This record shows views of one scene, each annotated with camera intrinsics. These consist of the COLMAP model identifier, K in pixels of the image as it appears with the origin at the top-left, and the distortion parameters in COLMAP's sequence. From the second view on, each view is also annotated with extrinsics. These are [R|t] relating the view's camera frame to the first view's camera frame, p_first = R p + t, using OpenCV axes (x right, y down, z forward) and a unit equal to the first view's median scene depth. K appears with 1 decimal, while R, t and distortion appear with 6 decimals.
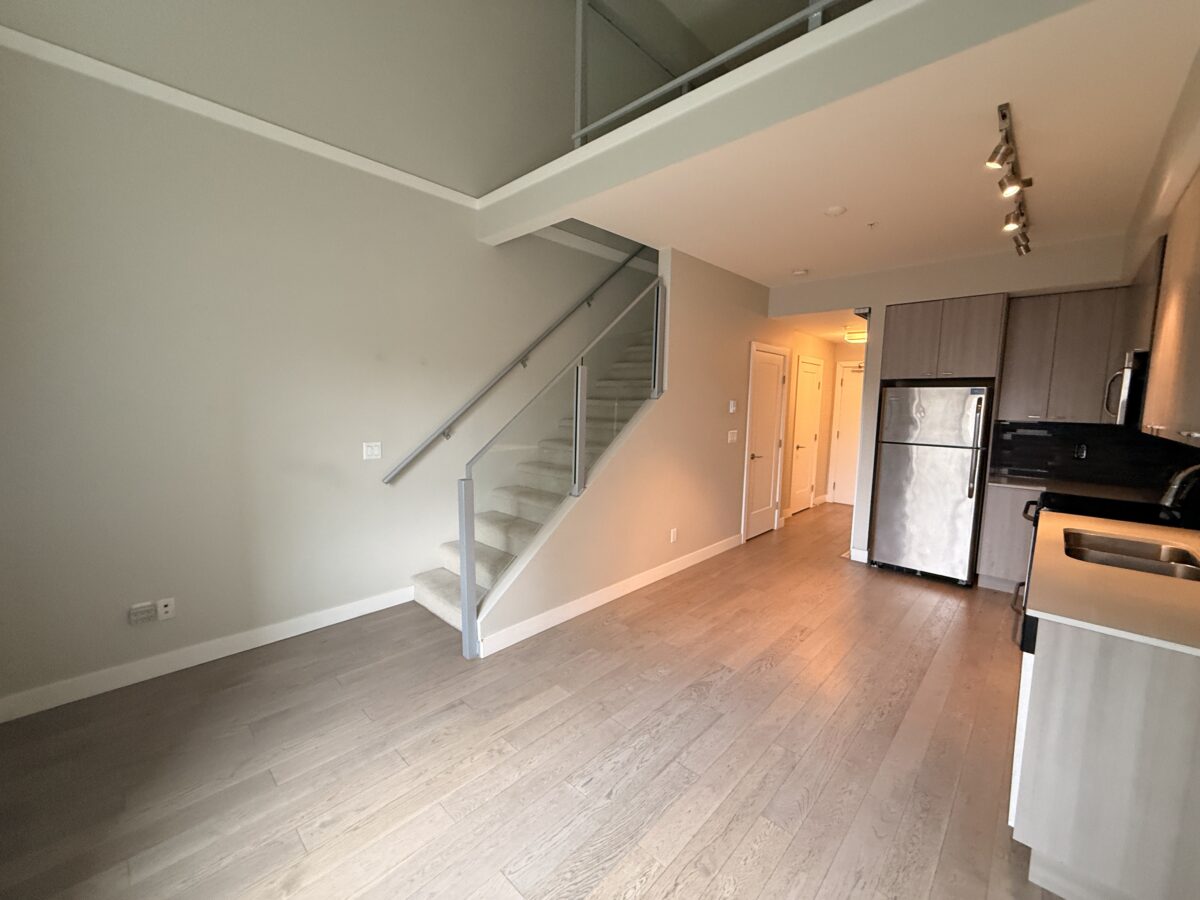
lens RADIAL K [[476.0, 0, 600.0], [0, 476.0, 450.0], [0, 0, 1]] dist [-0.002927, -0.000325]
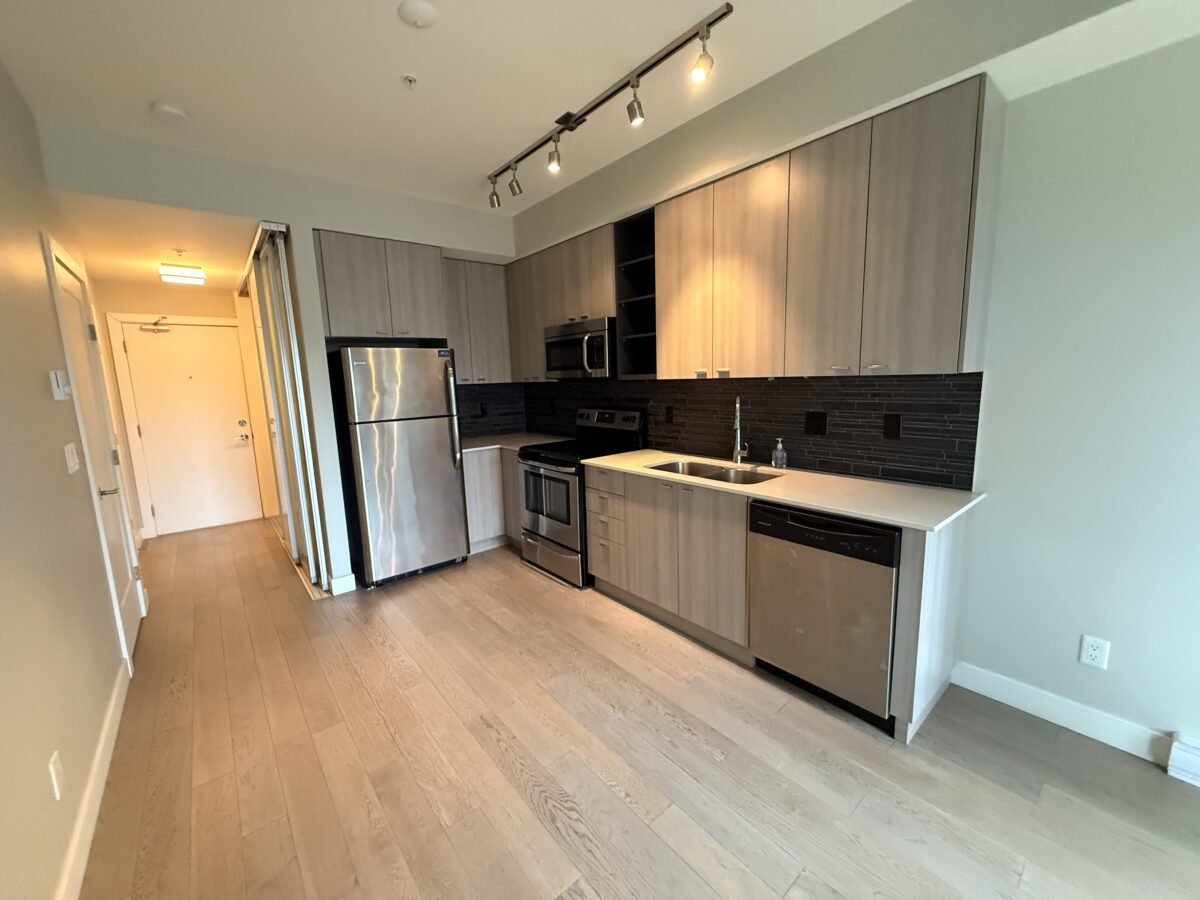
lens RADIAL K [[476.0, 0, 600.0], [0, 476.0, 450.0], [0, 0, 1]] dist [-0.002927, -0.000325]
pose [[0.121512, -0.178793, 0.976354, -0.088787], [0.138361, 0.977091, 0.161708, -0.047836], [-0.982899, 0.115440, 0.143466, 0.593077]]
